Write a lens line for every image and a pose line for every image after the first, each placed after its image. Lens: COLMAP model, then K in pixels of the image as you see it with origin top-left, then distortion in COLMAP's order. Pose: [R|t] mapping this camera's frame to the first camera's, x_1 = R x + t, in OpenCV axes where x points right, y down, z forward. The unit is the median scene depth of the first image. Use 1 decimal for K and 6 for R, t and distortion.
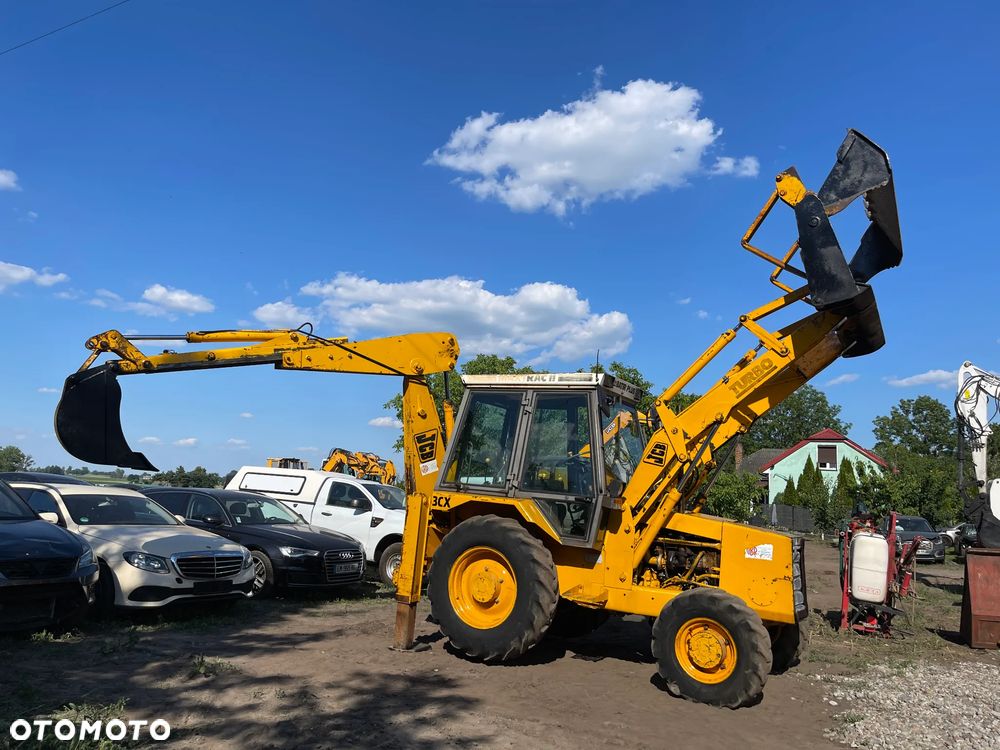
lens RADIAL K [[760.9, 0, 490.7], [0, 760.9, 376.9], [0, 0, 1]] dist [0.071497, -0.092922]
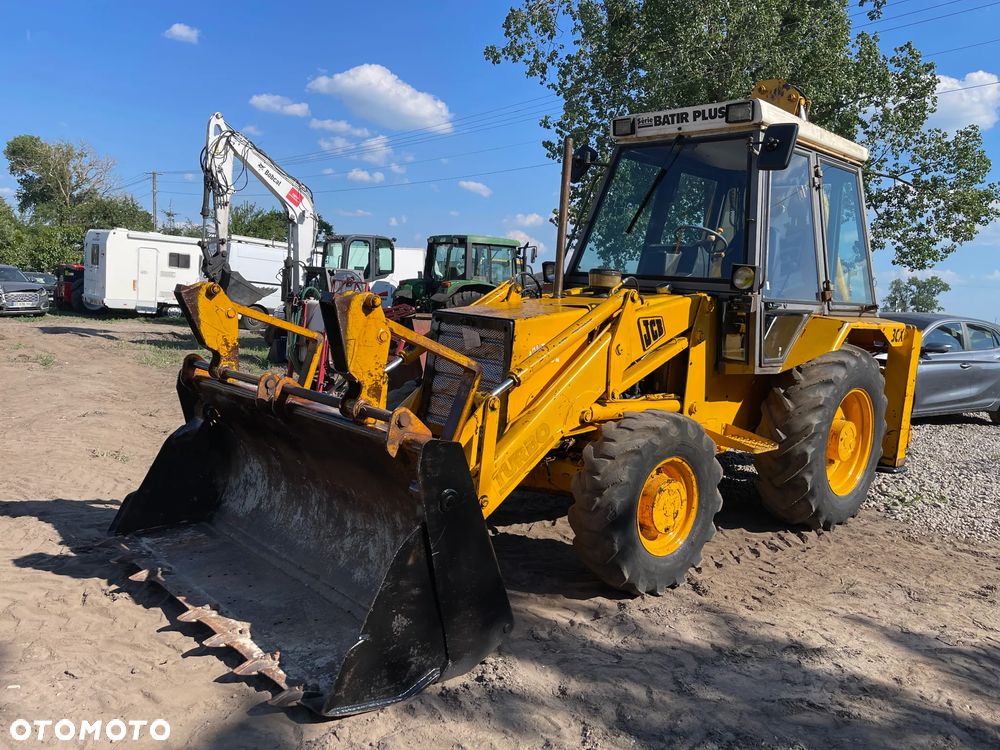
lens RADIAL K [[760.9, 0, 501.5], [0, 760.9, 373.9], [0, 0, 1]] dist [0.071497, -0.092922]
pose [[0.304450, -0.118835, 0.945086, -0.303036], [-0.194429, 0.963545, 0.183789, 0.066693], [-0.932474, -0.239707, 0.270246, 0.464822]]
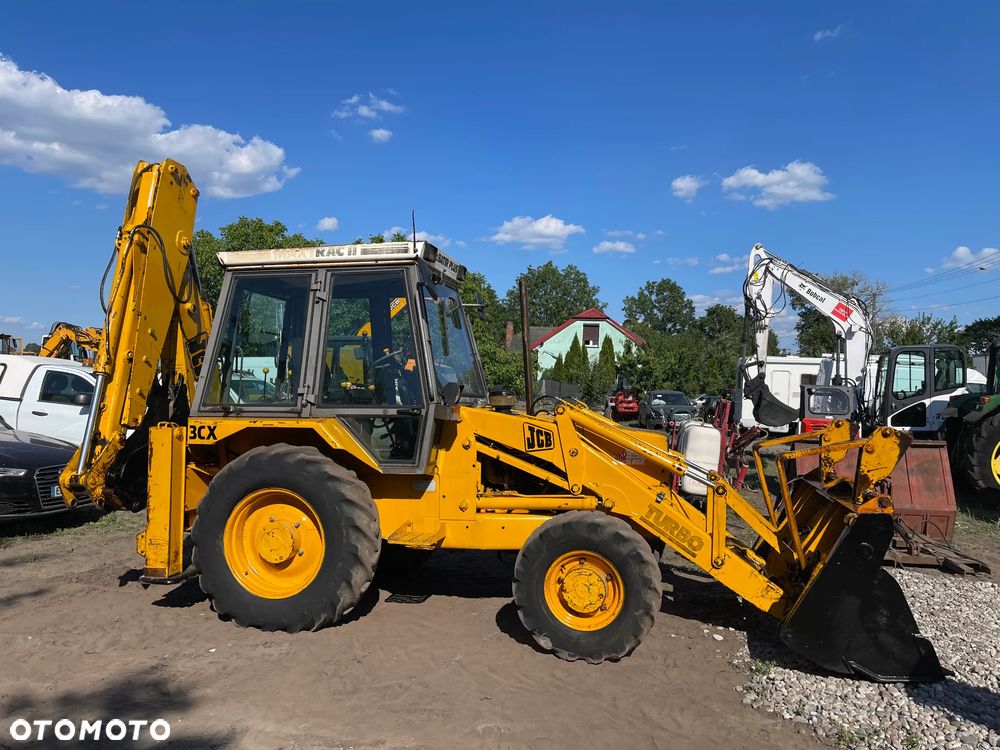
lens RADIAL K [[760.9, 0, 502.2], [0, 760.9, 376.7], [0, 0, 1]] dist [0.071497, -0.092922]
pose [[0.951132, -0.013063, 0.308509, -0.018878], [-0.036982, 0.987094, 0.155812, 0.010582], [-0.306563, -0.159607, 0.938373, 0.183719]]
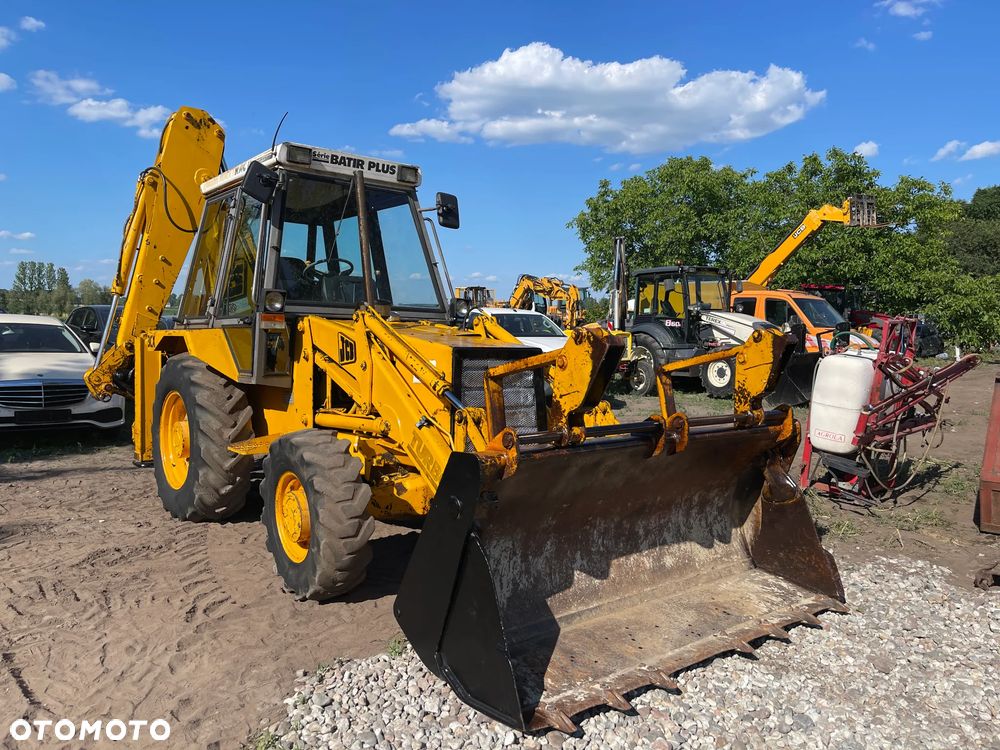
lens RADIAL K [[760.9, 0, 494.5], [0, 760.9, 379.4], [0, 0, 1]] dist [0.071497, -0.092922]
pose [[0.934152, -0.000325, -0.356876, 0.381099], [0.081182, 0.973976, 0.211613, 0.055758], [0.347520, -0.226651, 0.909868, 0.258619]]
